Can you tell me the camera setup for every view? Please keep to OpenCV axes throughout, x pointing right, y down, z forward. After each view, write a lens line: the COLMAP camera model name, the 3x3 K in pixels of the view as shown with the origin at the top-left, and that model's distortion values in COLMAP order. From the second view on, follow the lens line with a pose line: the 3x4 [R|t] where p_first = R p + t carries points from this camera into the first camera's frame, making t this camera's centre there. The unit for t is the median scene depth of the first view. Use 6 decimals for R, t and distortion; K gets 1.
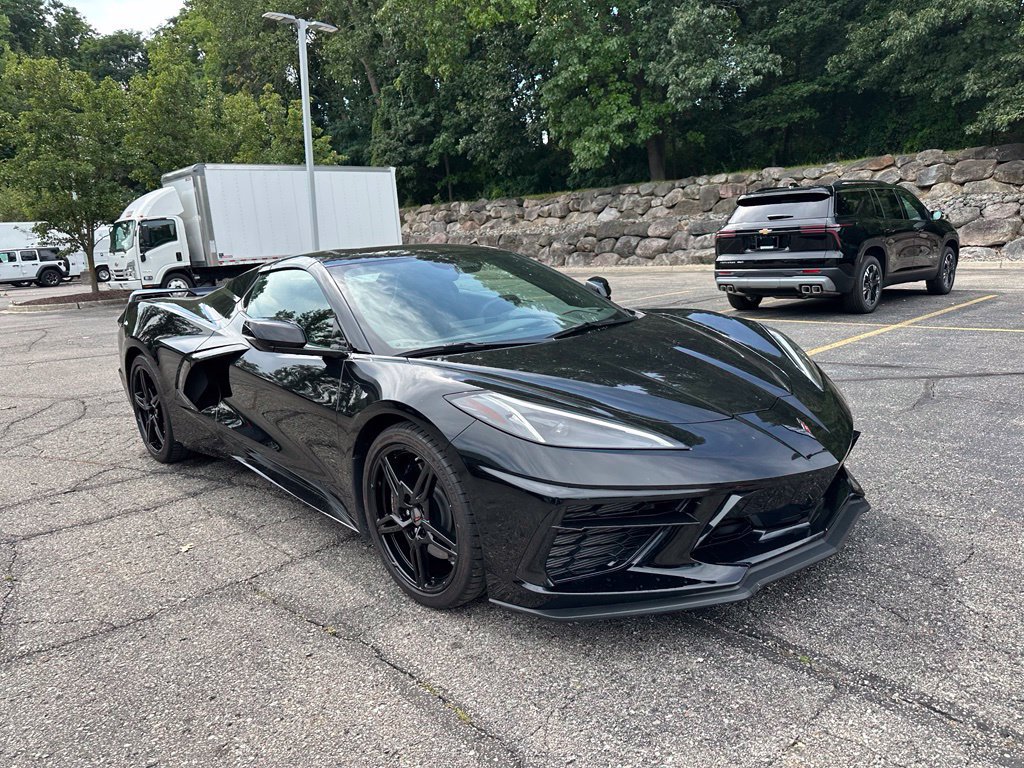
lens RADIAL K [[749.9, 0, 505.8], [0, 749.9, 387.1], [0, 0, 1]] dist [-0.007877, -0.018027]
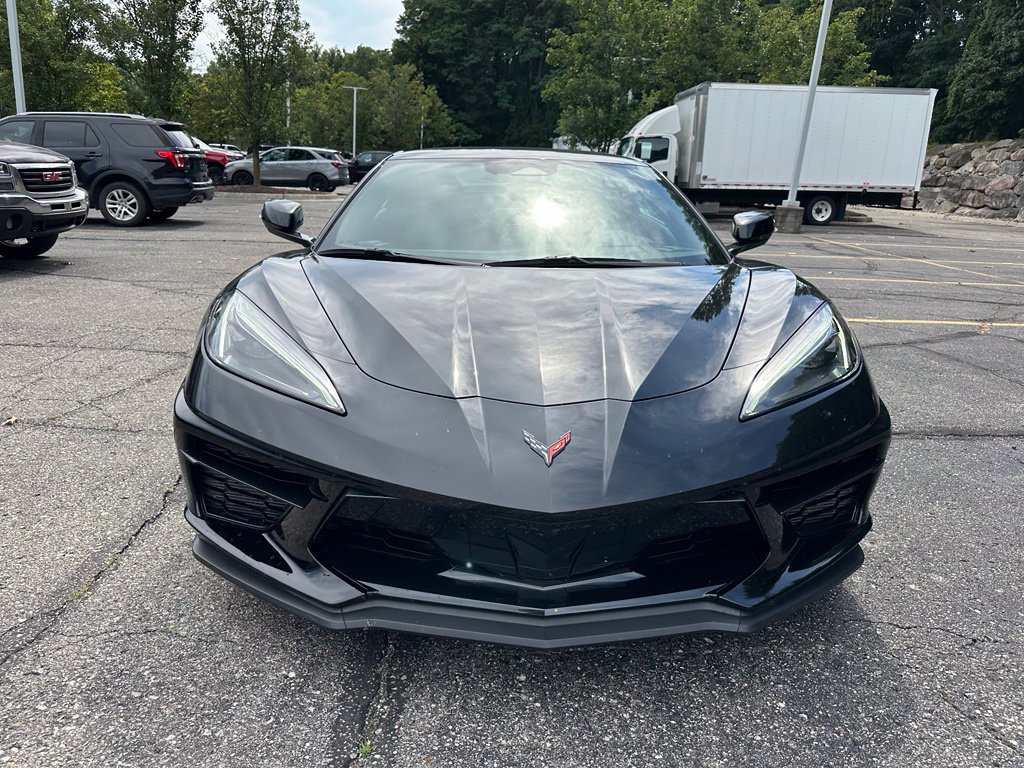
lens RADIAL K [[749.9, 0, 510.5], [0, 749.9, 386.8], [0, 0, 1]] dist [-0.007877, -0.018027]
pose [[0.740794, 0.250360, -0.623334, 0.111333], [-0.193047, 0.968150, 0.159430, -0.014907], [0.643396, 0.002228, 0.765531, 0.068517]]
